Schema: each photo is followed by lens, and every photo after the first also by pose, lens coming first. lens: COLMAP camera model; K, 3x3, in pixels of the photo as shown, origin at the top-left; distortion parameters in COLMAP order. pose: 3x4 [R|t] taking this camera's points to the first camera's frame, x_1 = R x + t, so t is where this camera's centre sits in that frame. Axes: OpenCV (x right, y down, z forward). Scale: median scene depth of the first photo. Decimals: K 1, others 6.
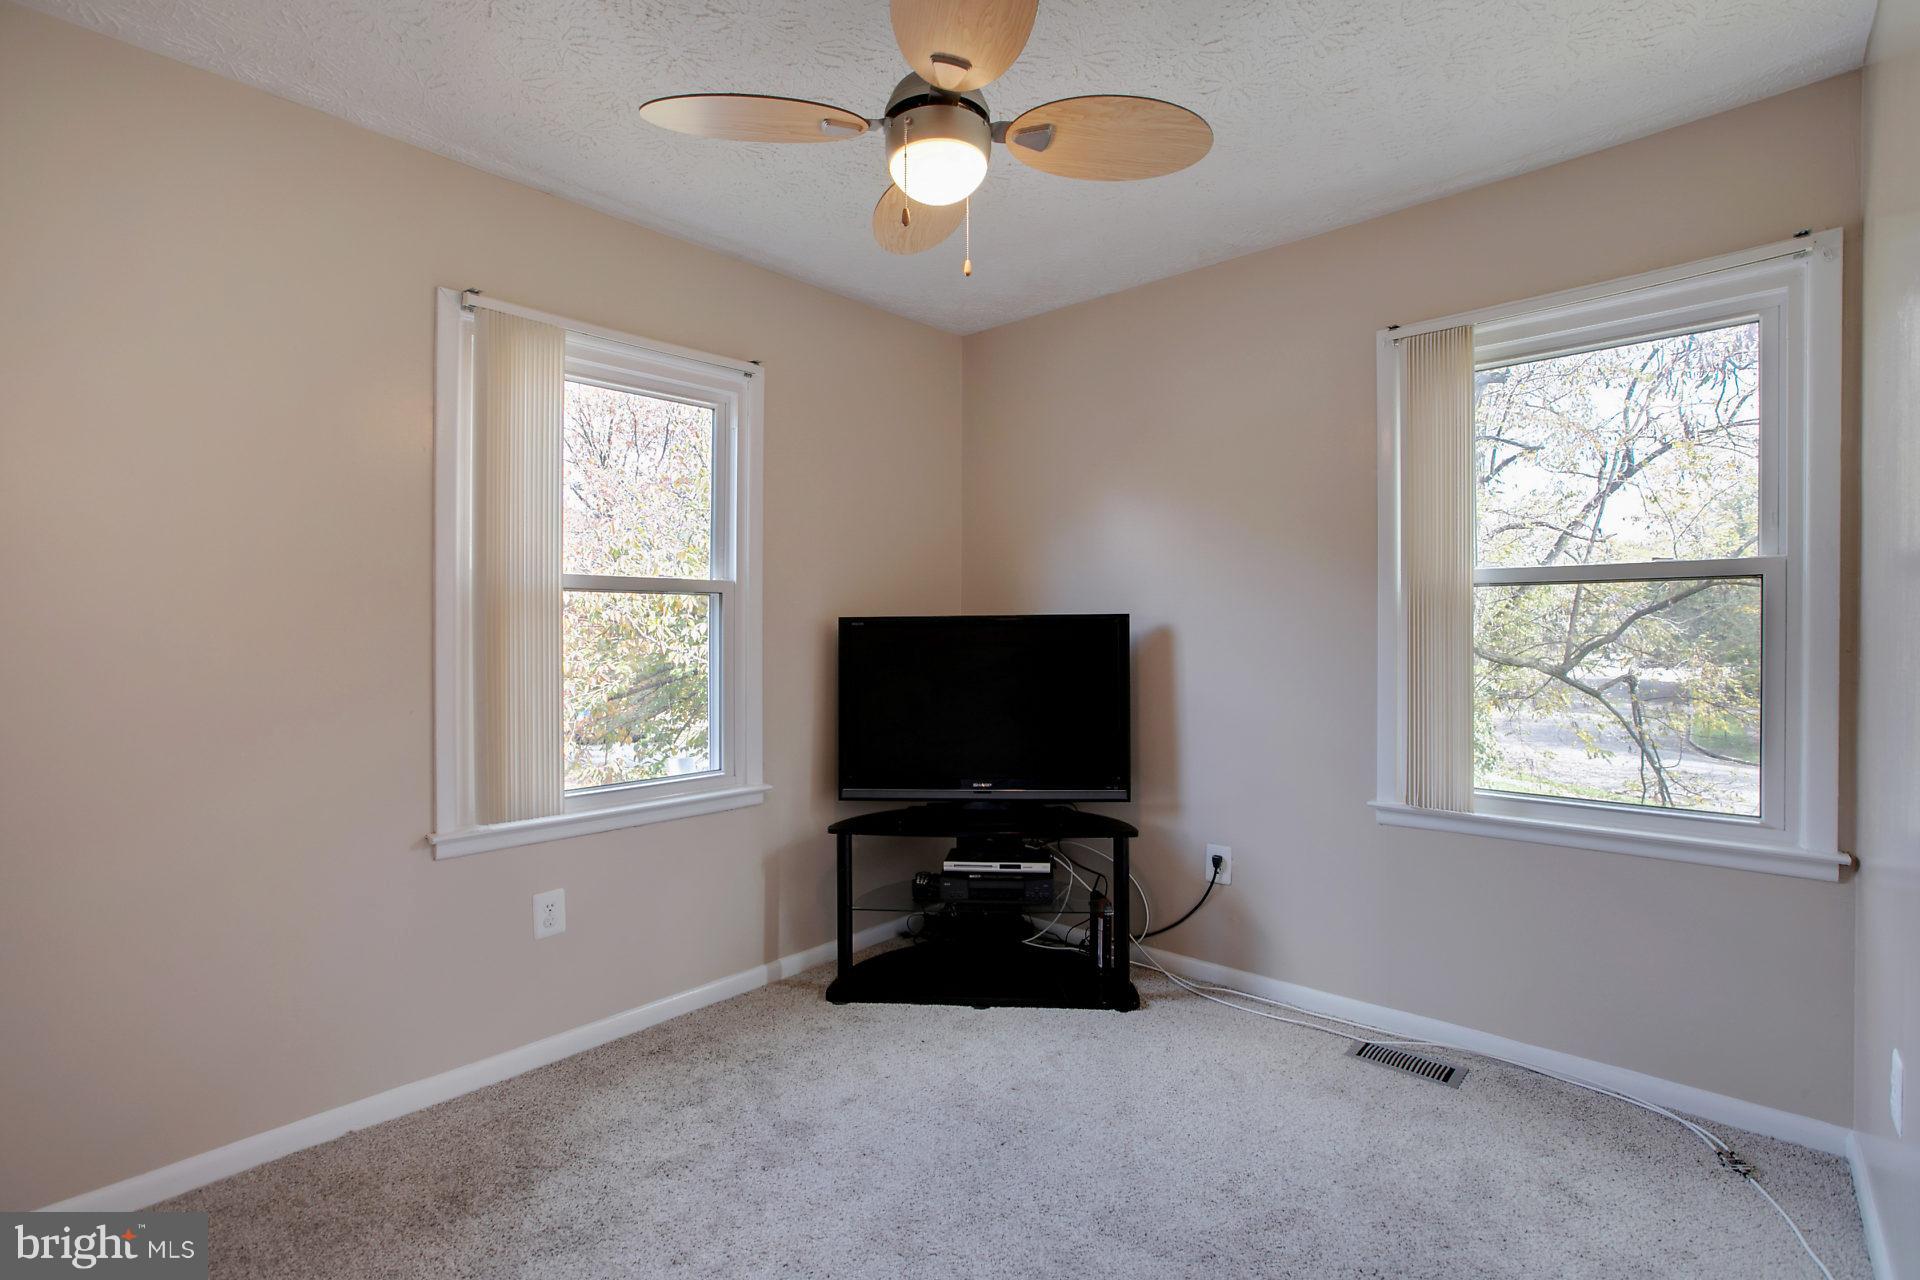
lens RADIAL K [[897.0, 0, 956.3], [0, 897.0, 614.4], [0, 0, 1]] dist [-0.002793, 0.000073]
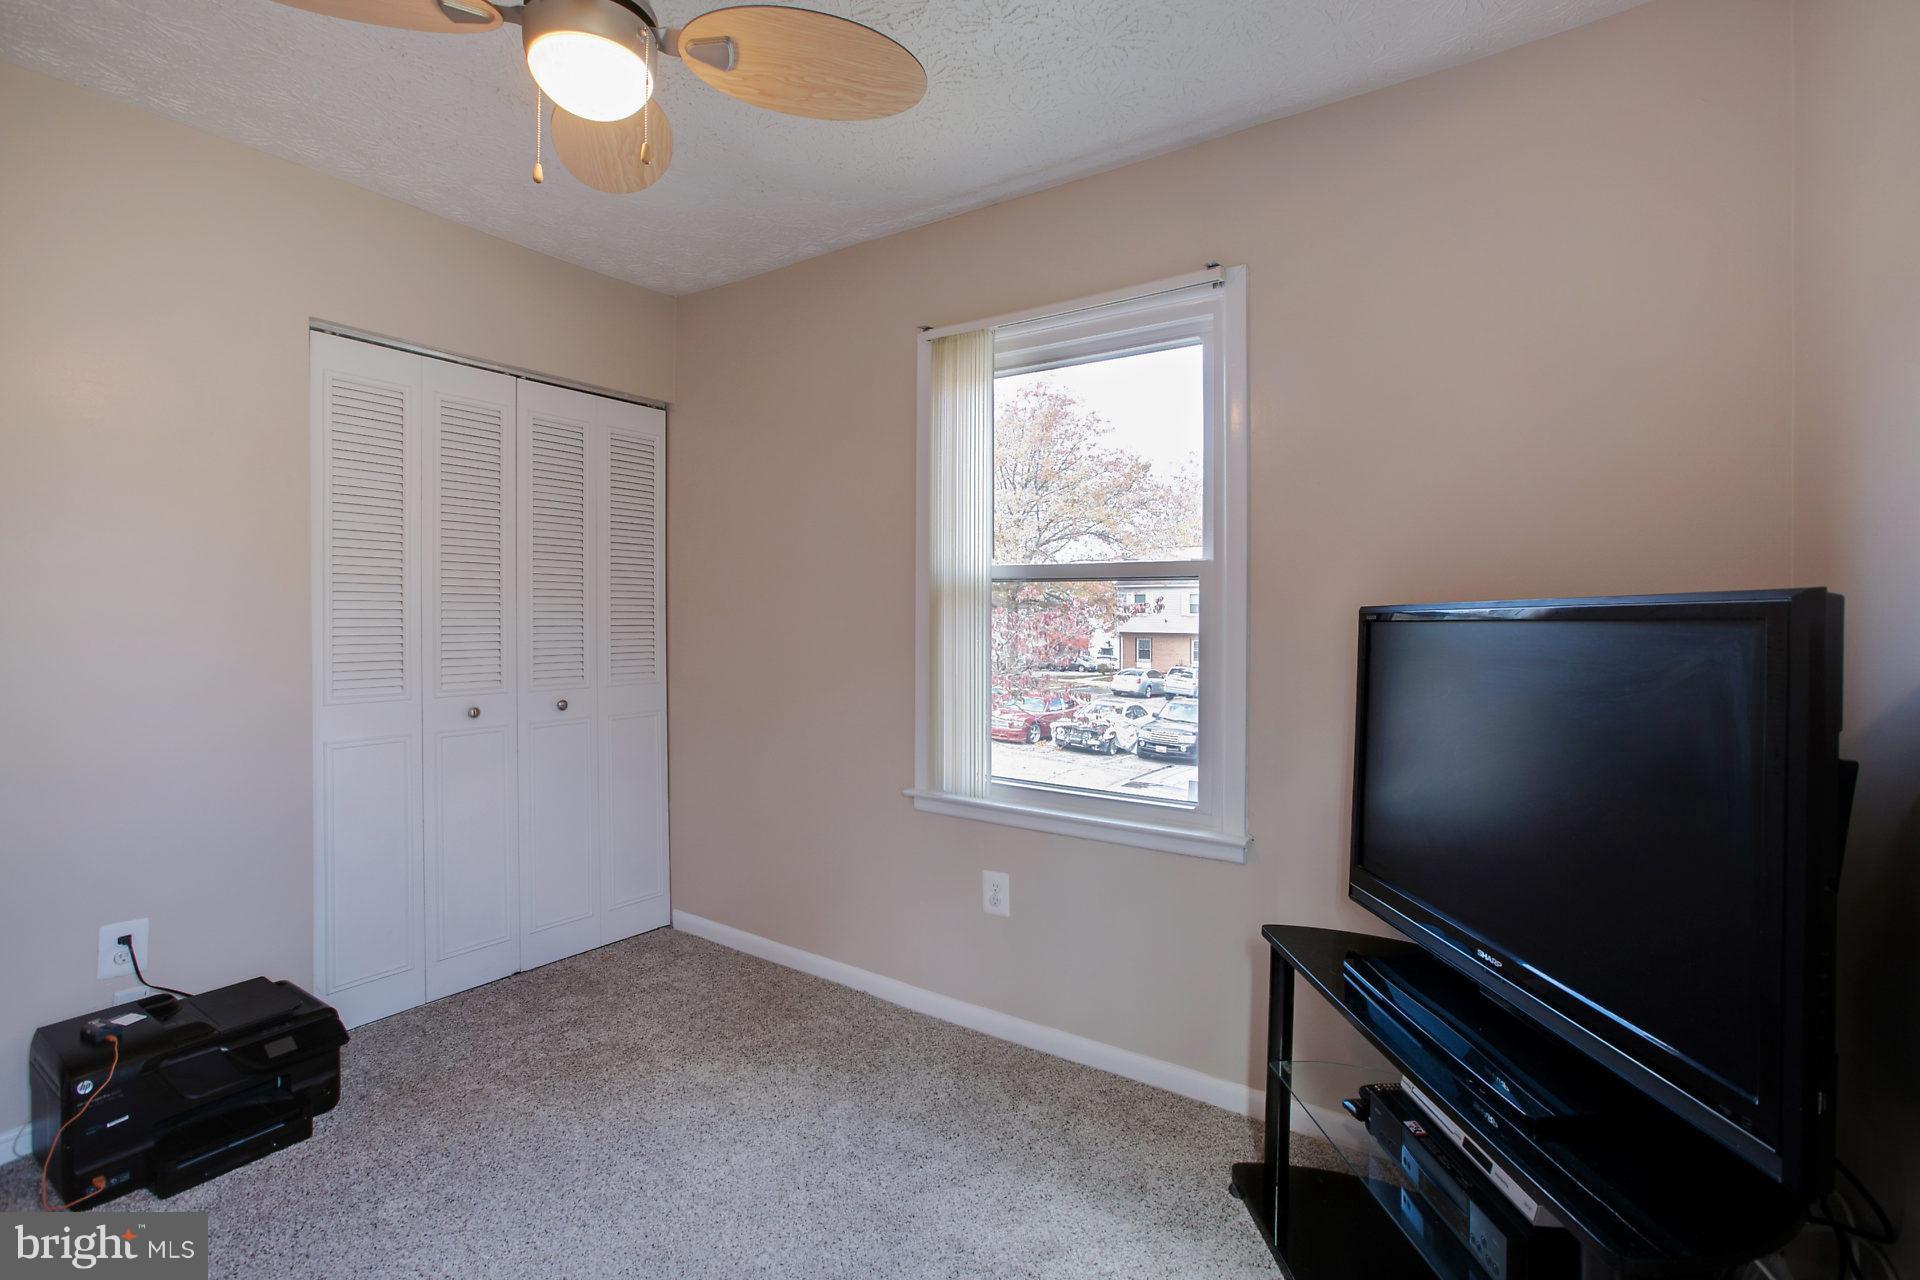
lens RADIAL K [[897.0, 0, 956.3], [0, 897.0, 614.4], [0, 0, 1]] dist [-0.002793, 0.000073]
pose [[0.110715, -0.004611, -0.993841, 0.554985], [0.001075, 0.999989, -0.004520, 0.013513], [0.993852, -0.000568, 0.110719, 0.804731]]
